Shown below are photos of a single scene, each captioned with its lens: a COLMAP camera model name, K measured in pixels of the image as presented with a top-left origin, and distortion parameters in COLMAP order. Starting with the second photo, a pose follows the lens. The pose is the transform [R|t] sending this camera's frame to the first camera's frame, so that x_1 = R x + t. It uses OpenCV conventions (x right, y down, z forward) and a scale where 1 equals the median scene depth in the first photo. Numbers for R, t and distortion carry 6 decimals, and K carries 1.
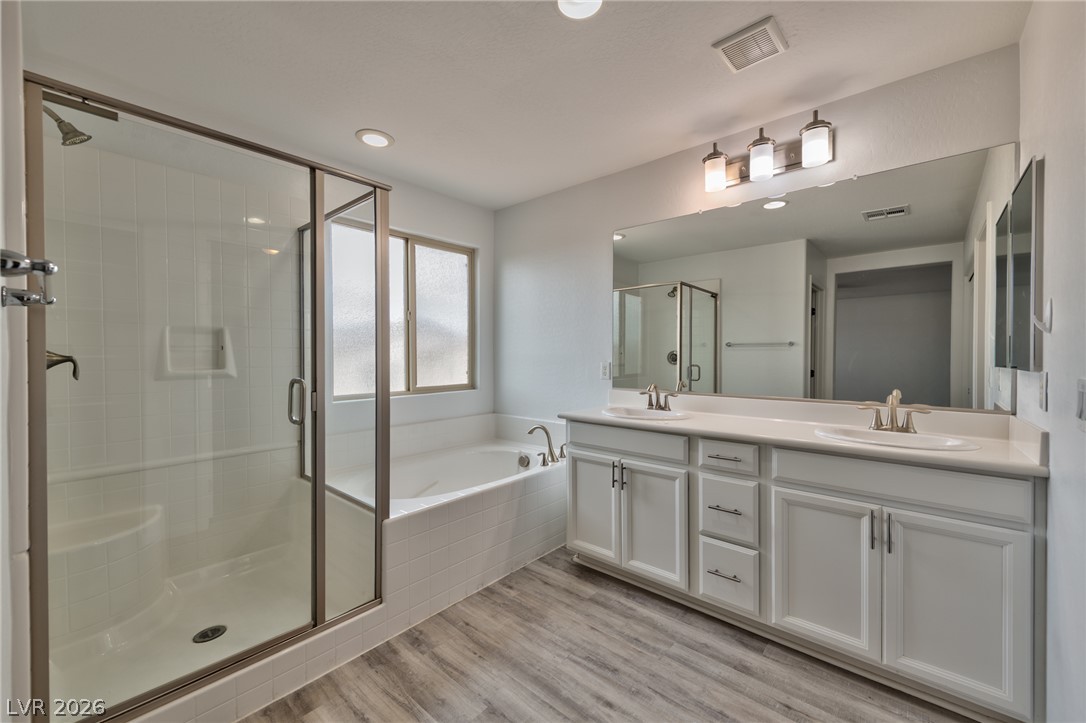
lens RADIAL K [[438.5, 0, 544.0], [0, 438.5, 358.0], [0, 0, 1]] dist [0.018579, -0.002657]
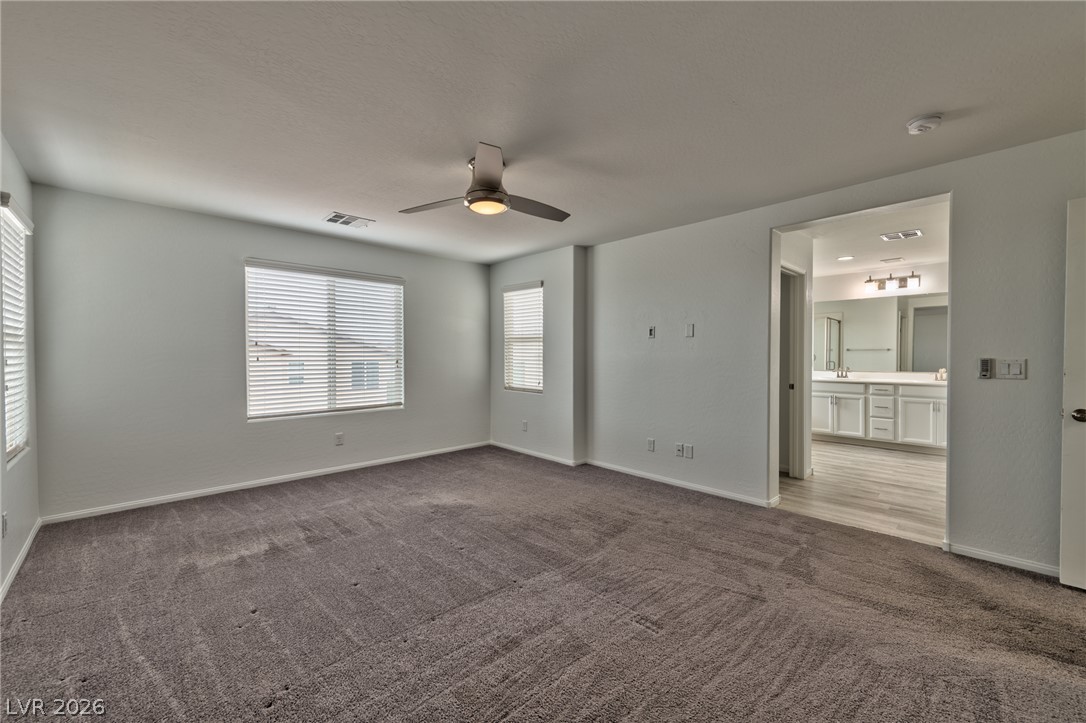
lens RADIAL K [[438.5, 0, 549.1], [0, 438.5, 360.6], [0, 0, 1]] dist [0.018579, -0.002657]
pose [[0.996163, -0.002357, -0.087482, -1.507057], [0.002554, 0.999994, 0.002148, 0.012919], [0.087477, -0.002364, 0.996164, -2.103831]]
